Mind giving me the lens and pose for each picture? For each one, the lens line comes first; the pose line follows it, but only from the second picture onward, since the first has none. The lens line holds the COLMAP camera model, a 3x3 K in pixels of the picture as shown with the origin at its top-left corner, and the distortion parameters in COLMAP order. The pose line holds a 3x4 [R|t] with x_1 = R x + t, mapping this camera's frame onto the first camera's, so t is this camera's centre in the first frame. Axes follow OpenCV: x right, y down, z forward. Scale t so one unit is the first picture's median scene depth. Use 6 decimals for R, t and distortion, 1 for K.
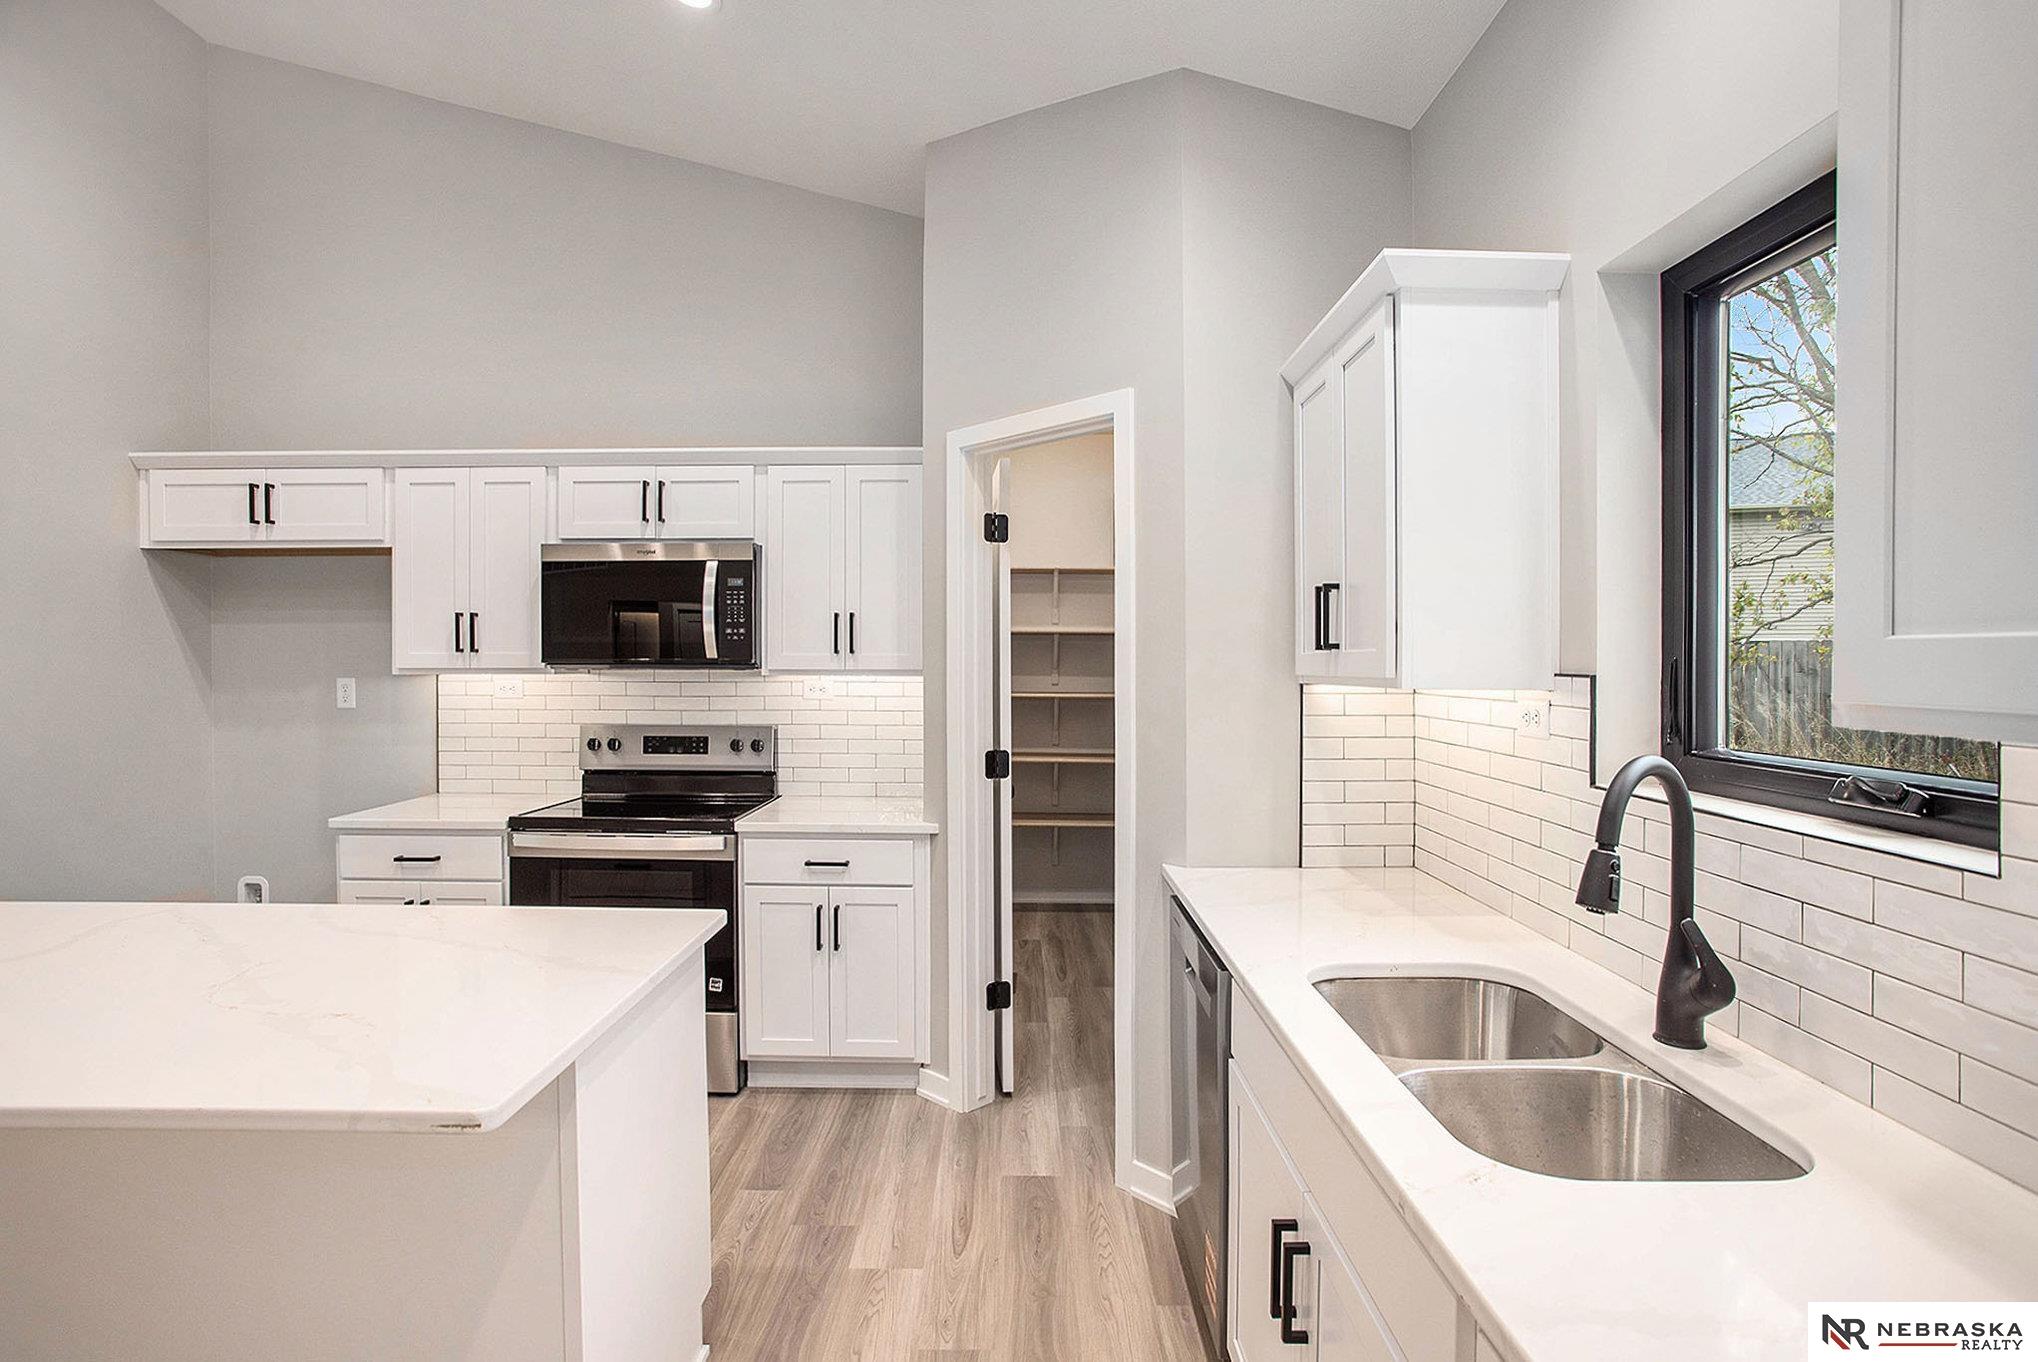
lens RADIAL K [[1004.6, 0, 1028.1], [0, 1004.6, 662.5], [0, 0, 1]] dist [-0.043335, 0.004896]
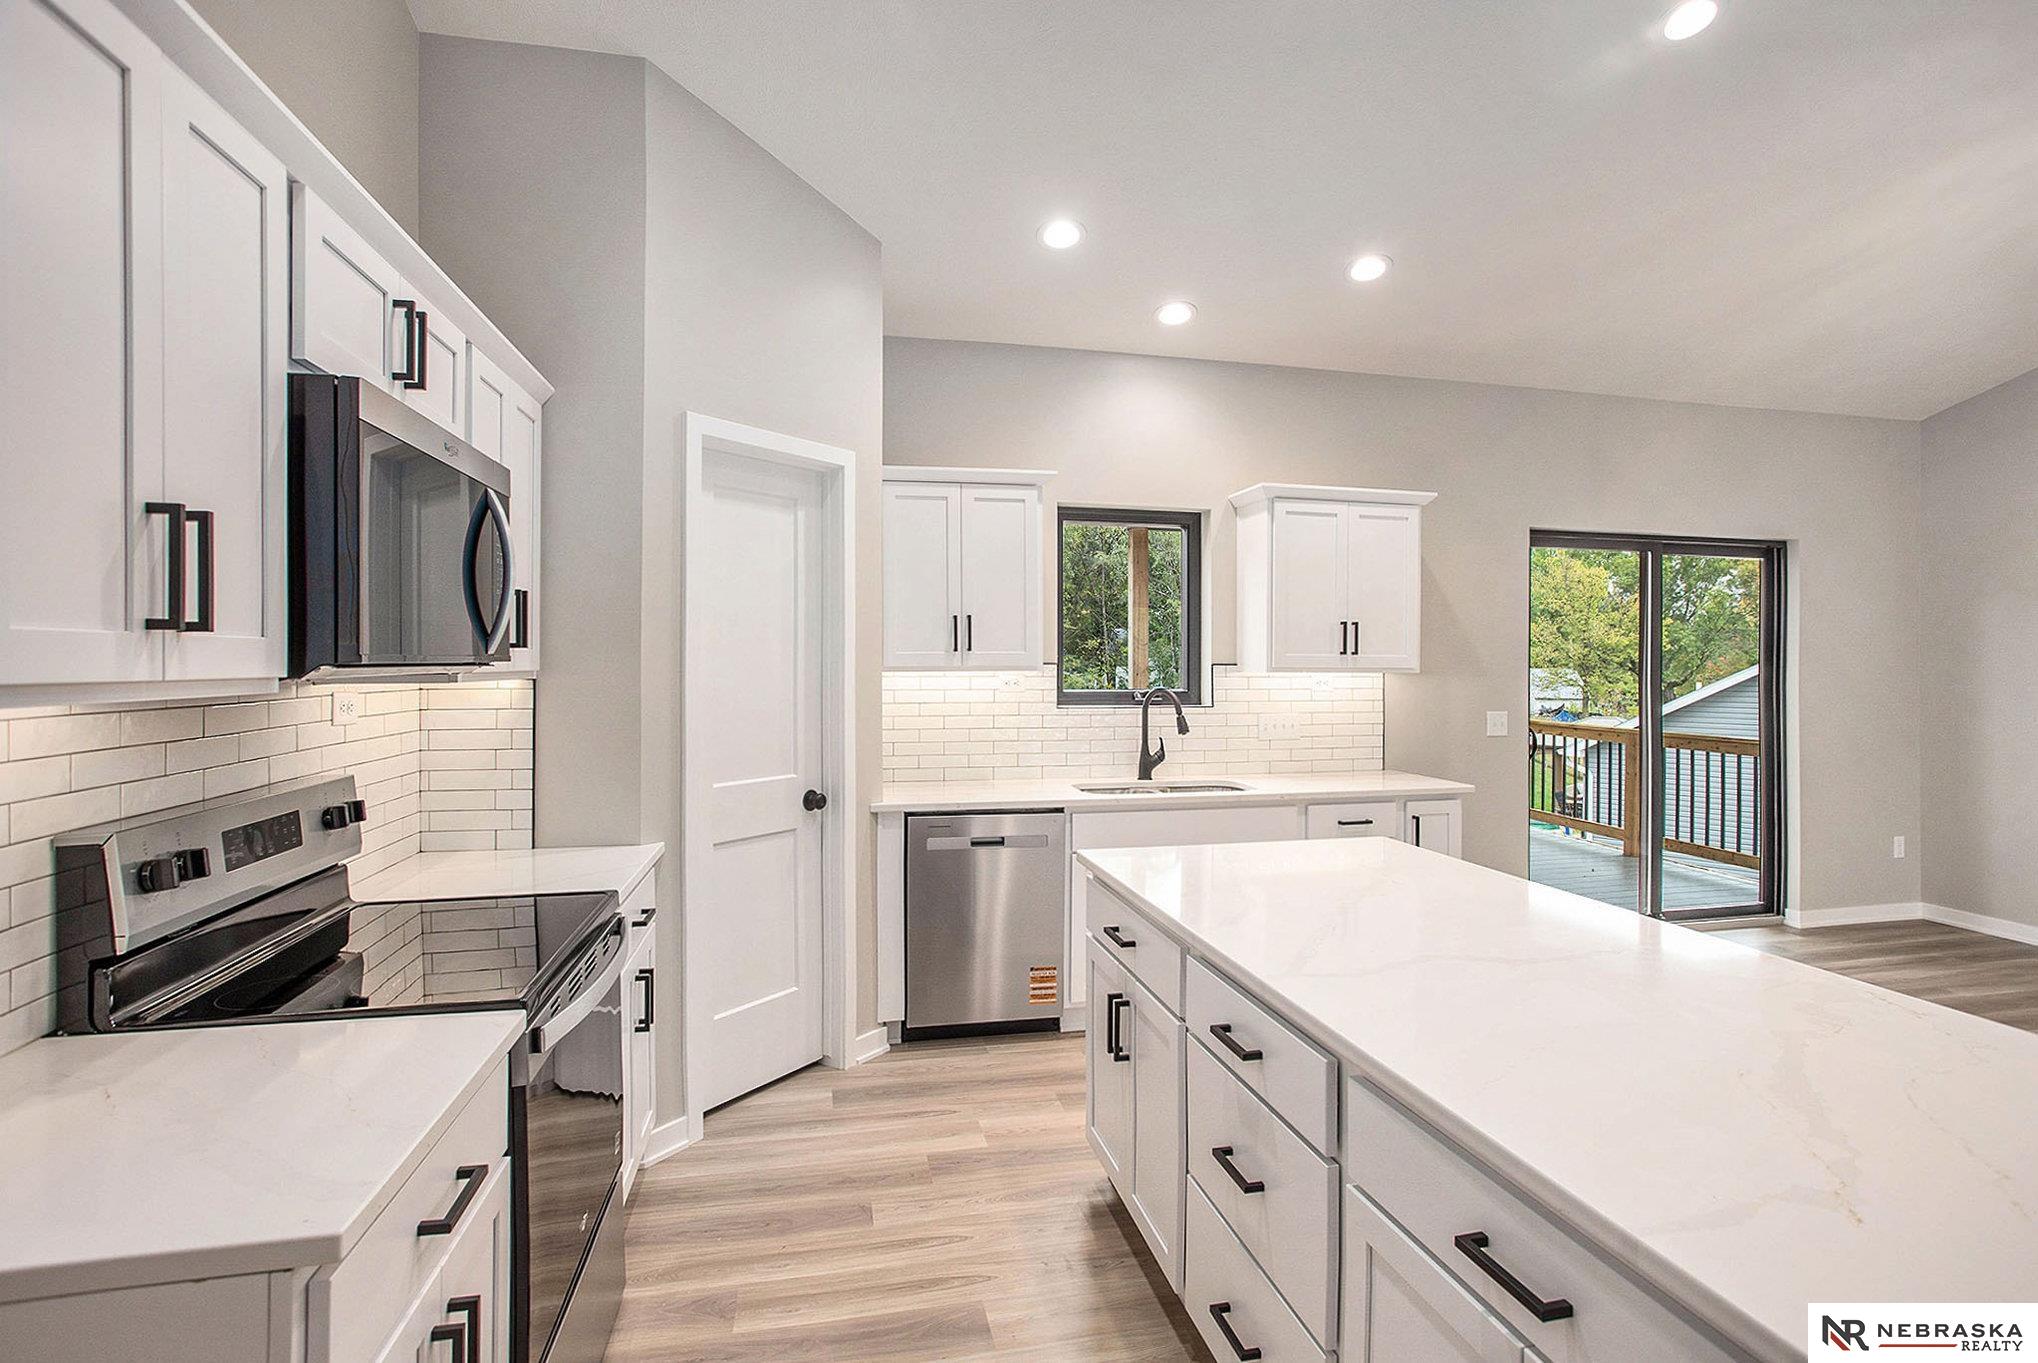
lens RADIAL K [[1004.6, 0, 1030.7], [0, 1004.6, 653.0], [0, 0, 1]] dist [-0.043335, 0.004896]
pose [[-0.216522, -0.000163, 0.976278, -0.955264], [-0.000852, 1.000000, -0.000022, -0.006457], [-0.976277, -0.000837, -0.216522, 0.819705]]
